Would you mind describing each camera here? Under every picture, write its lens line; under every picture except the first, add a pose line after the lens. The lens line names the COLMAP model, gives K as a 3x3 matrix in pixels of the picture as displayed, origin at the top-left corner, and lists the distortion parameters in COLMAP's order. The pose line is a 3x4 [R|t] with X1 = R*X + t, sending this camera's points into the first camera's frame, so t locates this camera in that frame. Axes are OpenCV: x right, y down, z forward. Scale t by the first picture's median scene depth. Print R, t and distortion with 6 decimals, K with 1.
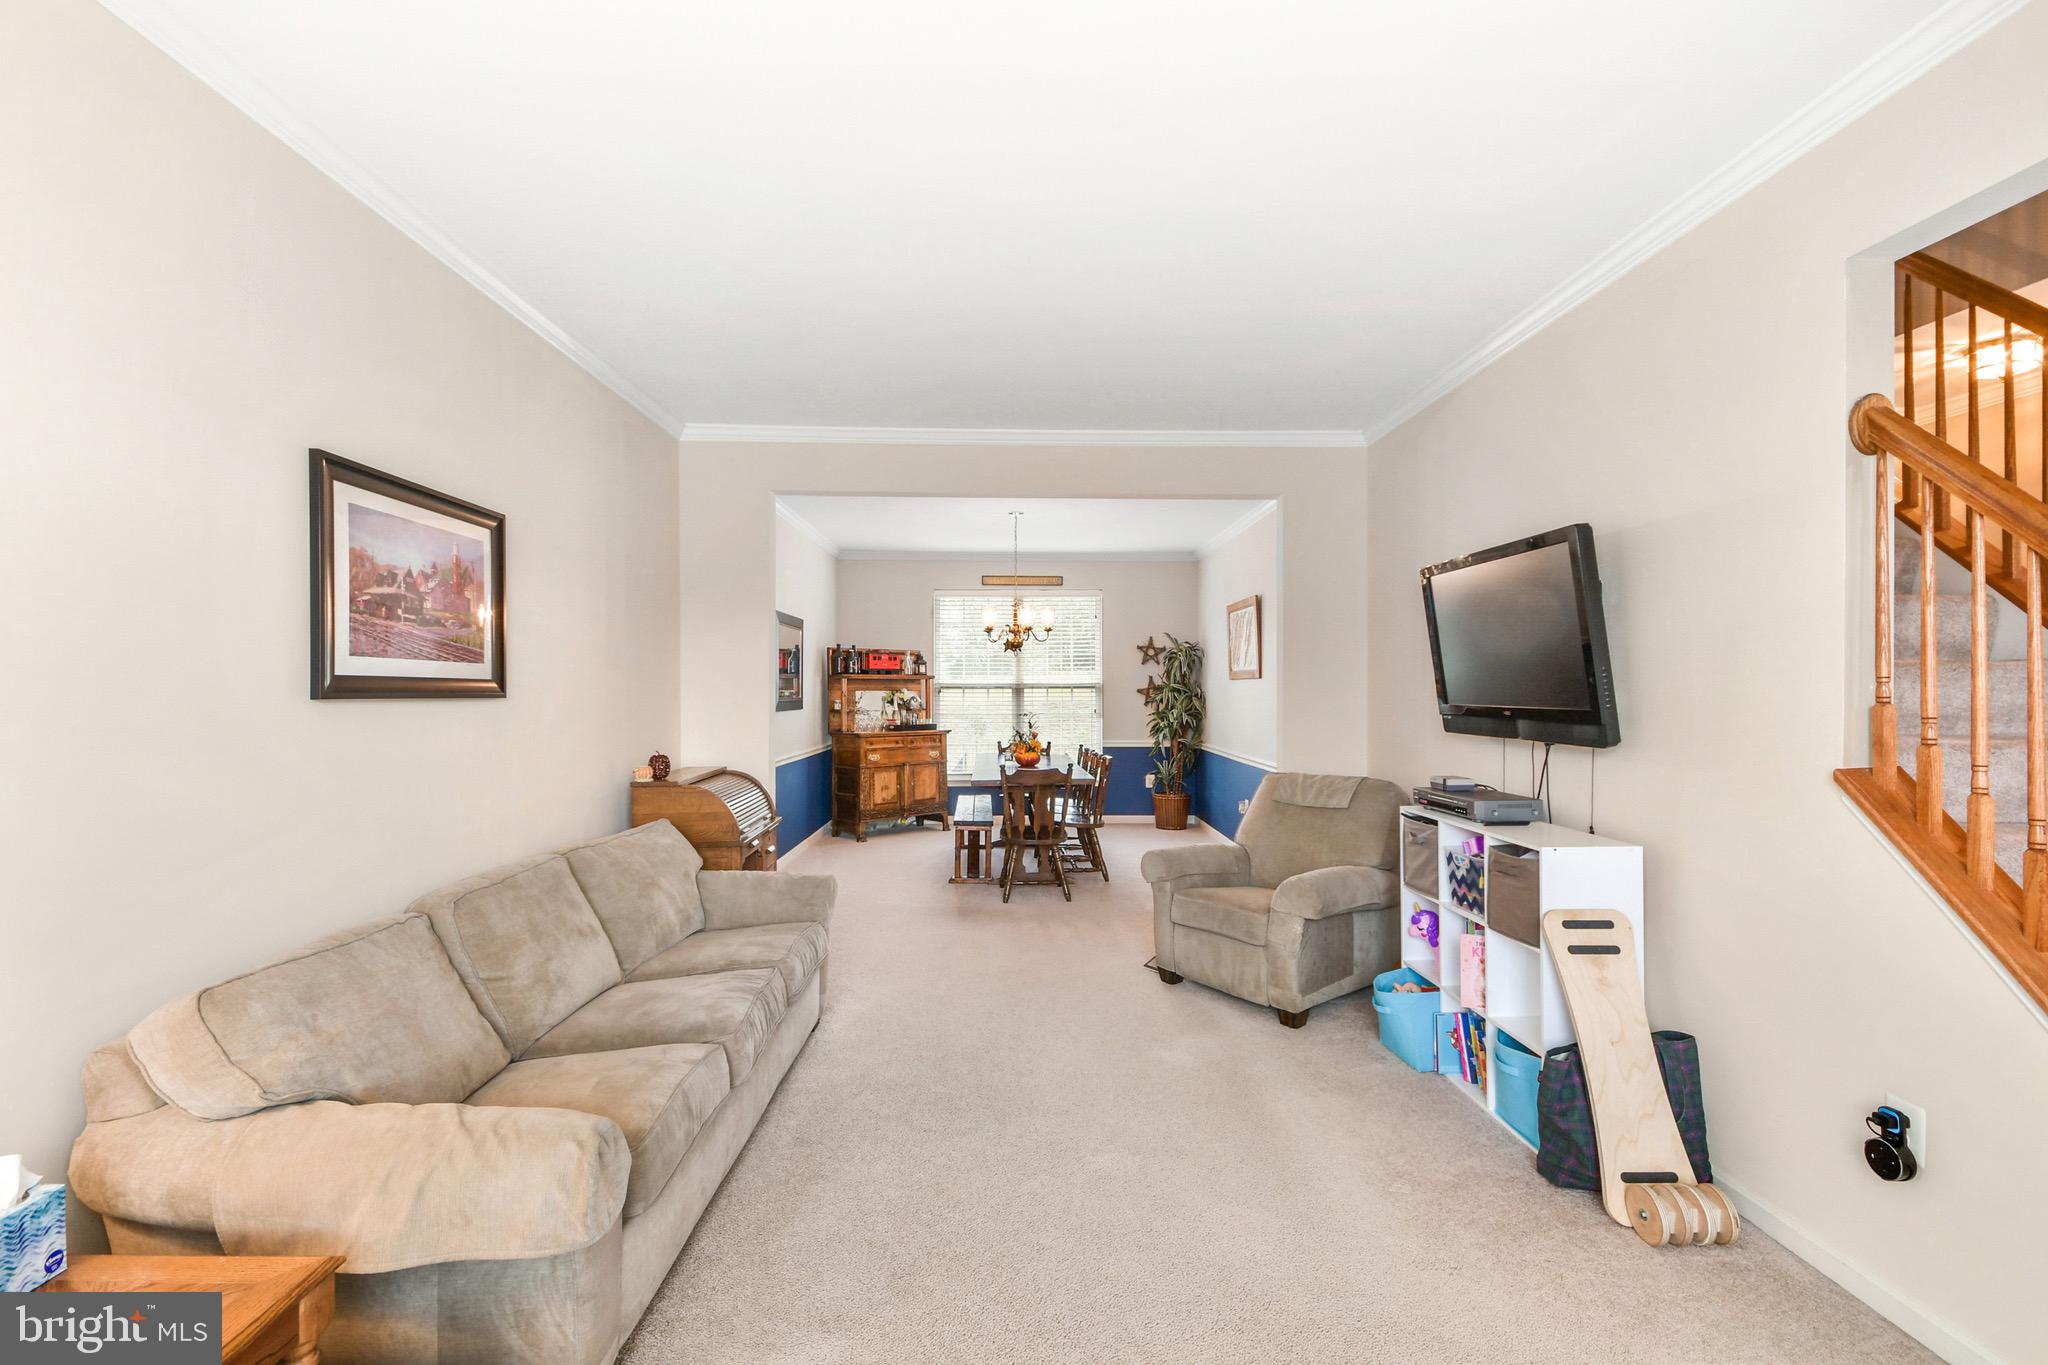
lens RADIAL K [[902.8, 0, 1033.5], [0, 902.8, 694.2], [0, 0, 1]] dist [-0.000272, 0.000111]
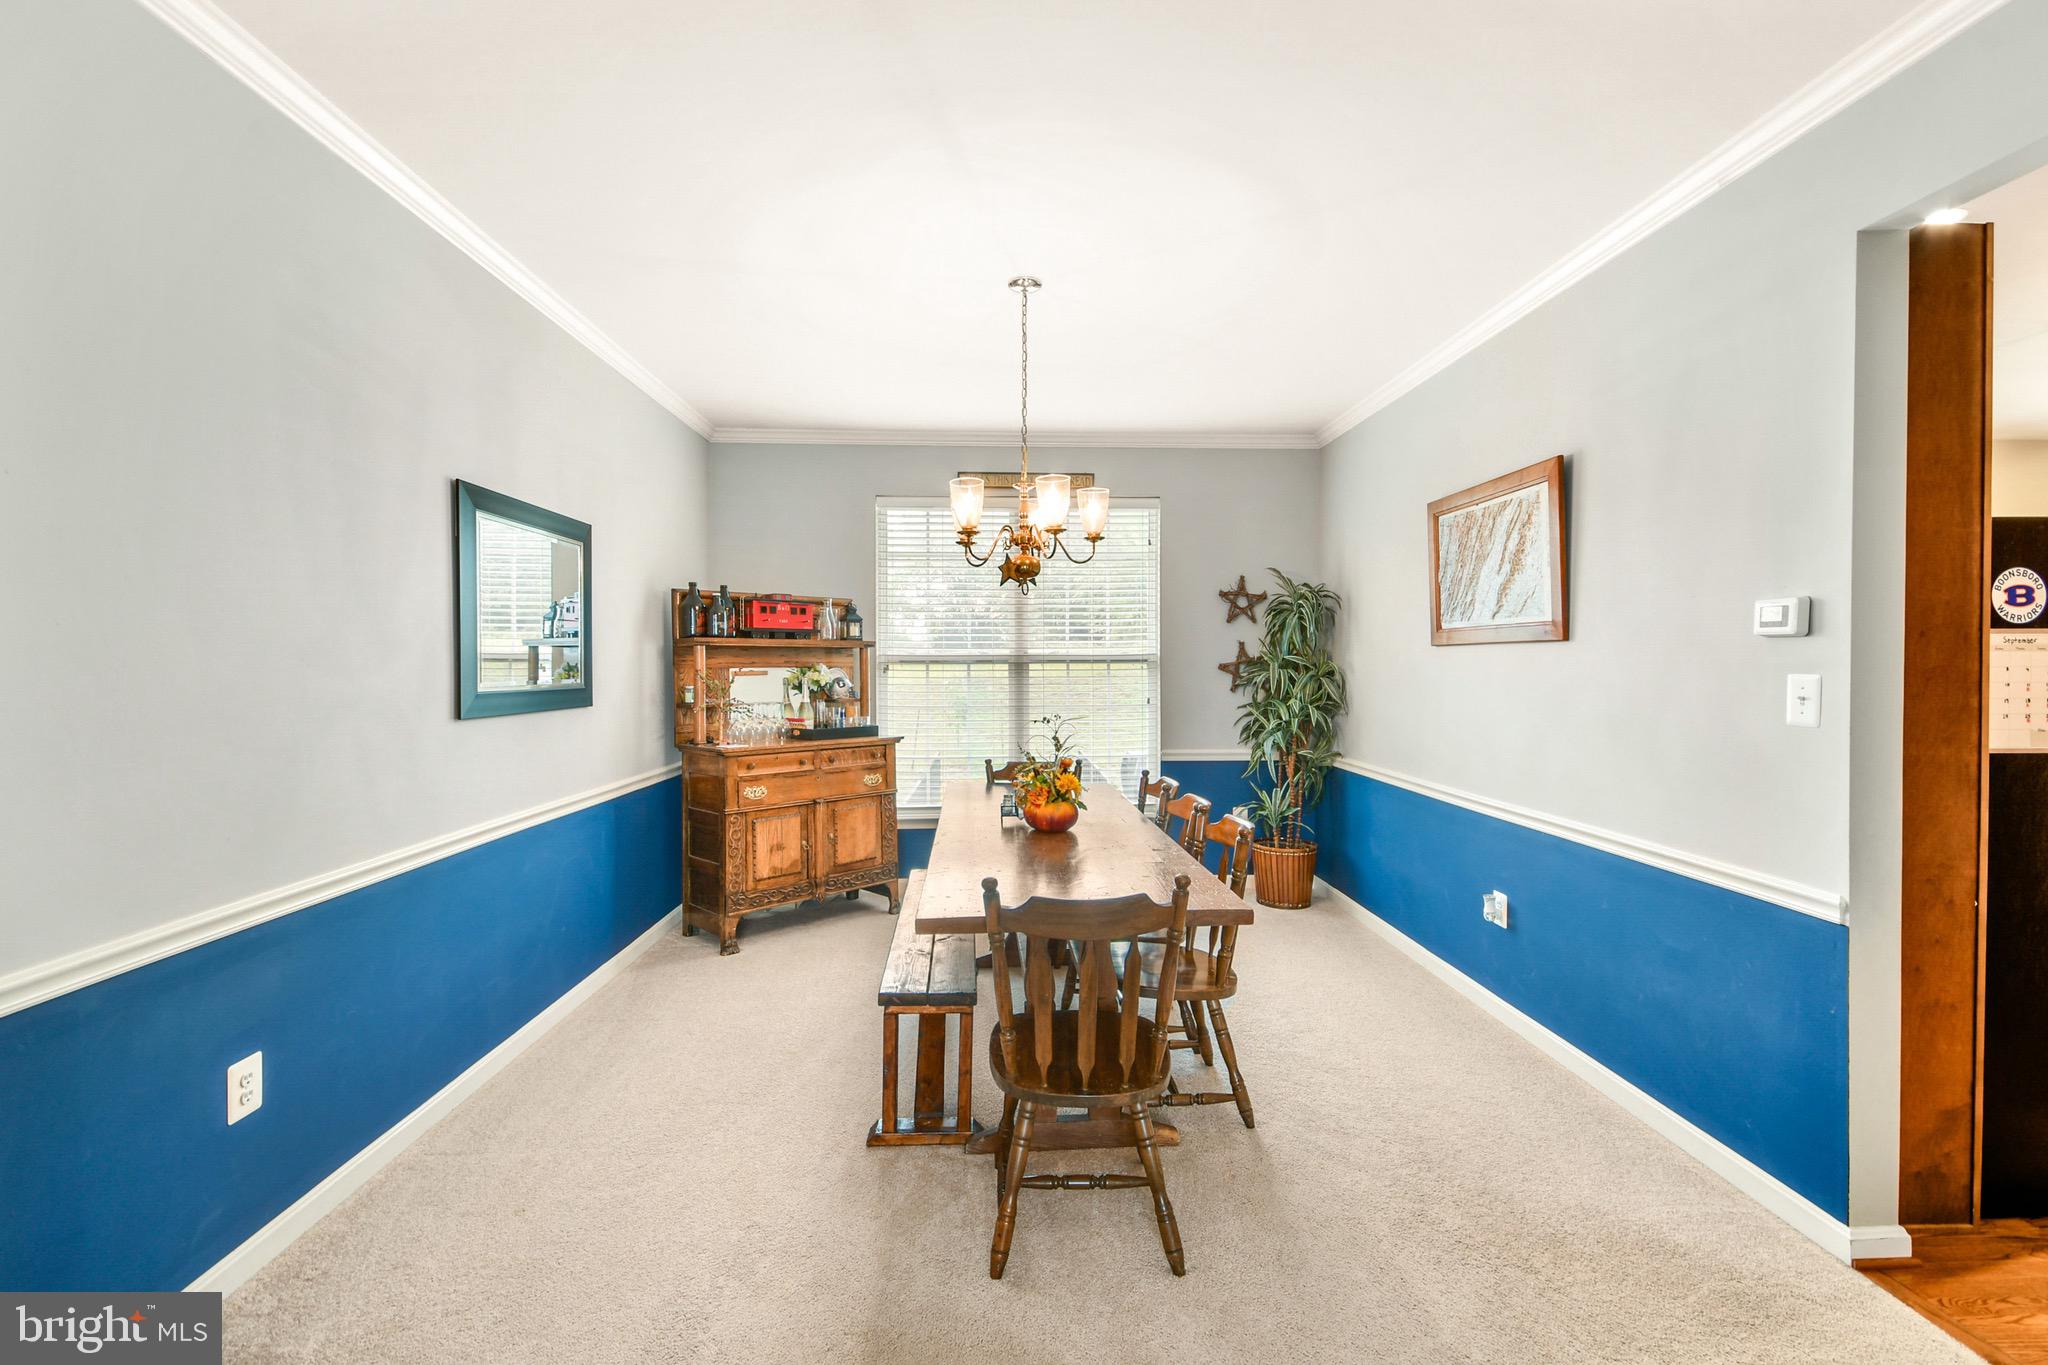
lens RADIAL K [[880.5, 0, 1024.0], [0, 880.5, 682.5], [0, 0, 1]] dist [0.032449, -0.000029]
pose [[0.999971, -0.002219, 0.007301, -0.018997], [0.002097, 0.999858, 0.016706, -0.003657], [-0.007337, -0.016690, 0.999834, 0.442661]]
